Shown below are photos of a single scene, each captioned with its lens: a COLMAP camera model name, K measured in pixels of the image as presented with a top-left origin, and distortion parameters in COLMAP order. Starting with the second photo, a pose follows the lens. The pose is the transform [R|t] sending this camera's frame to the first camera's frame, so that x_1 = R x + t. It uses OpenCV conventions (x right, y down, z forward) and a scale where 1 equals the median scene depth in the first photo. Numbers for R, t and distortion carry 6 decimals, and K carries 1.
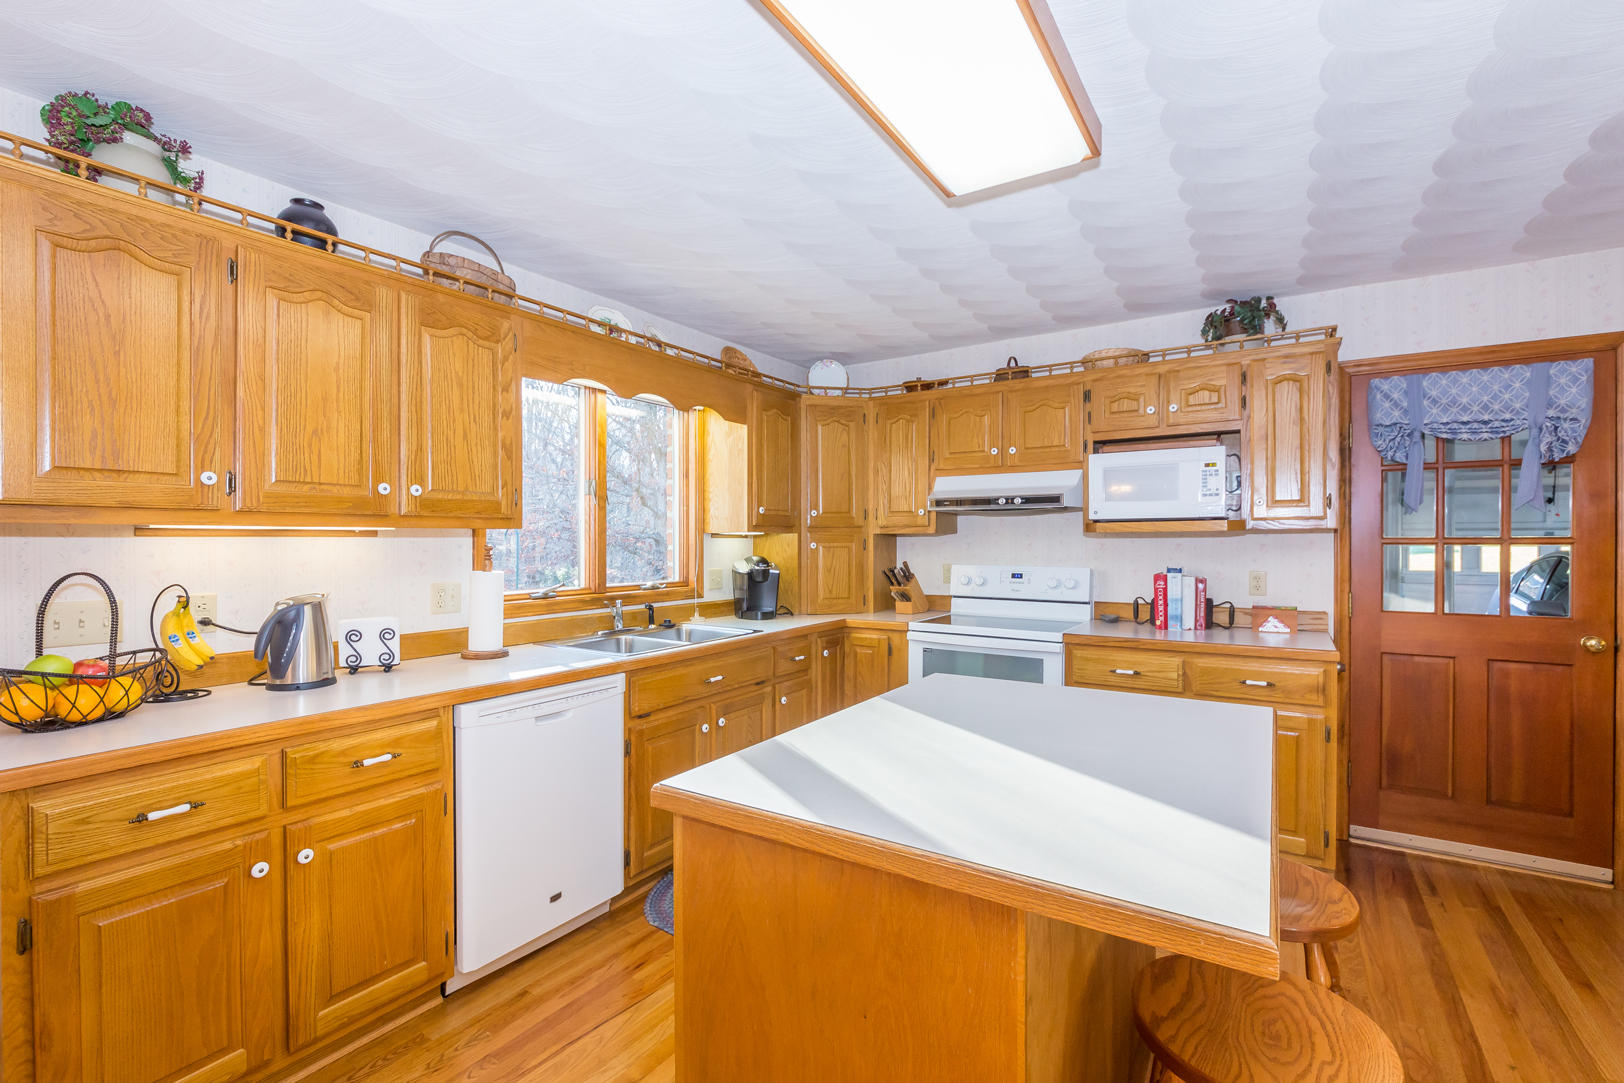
lens RADIAL K [[827.4, 0, 812.0], [0, 827.4, 541.5], [0, 0, 1]] dist [-0.008702, 0.001630]
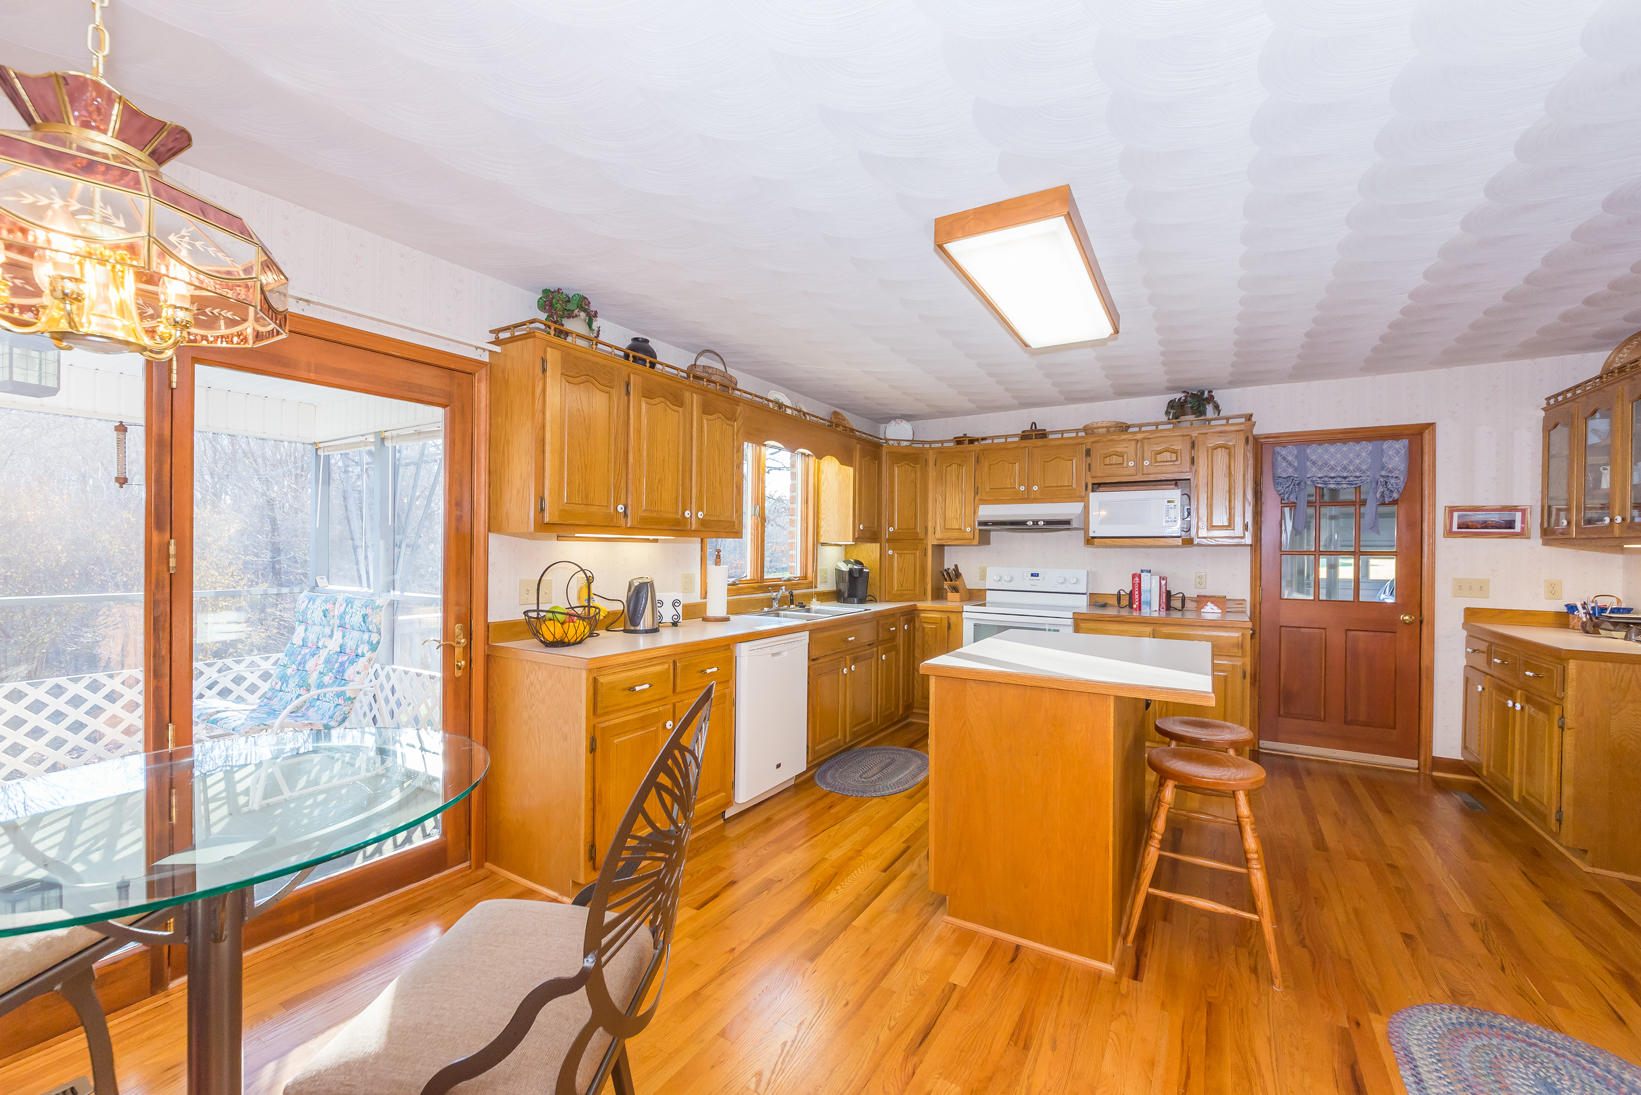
lens RADIAL K [[776.8, 0, 820.5], [0, 776.8, 547.5], [0, 0, 1]] dist [-0.000511, -0.000456]
pose [[0.998876, 0.010924, 0.046132, -0.229165], [-0.010693, 0.999929, -0.005267, 0.006335], [-0.046186, 0.004768, 0.998921, -0.402338]]
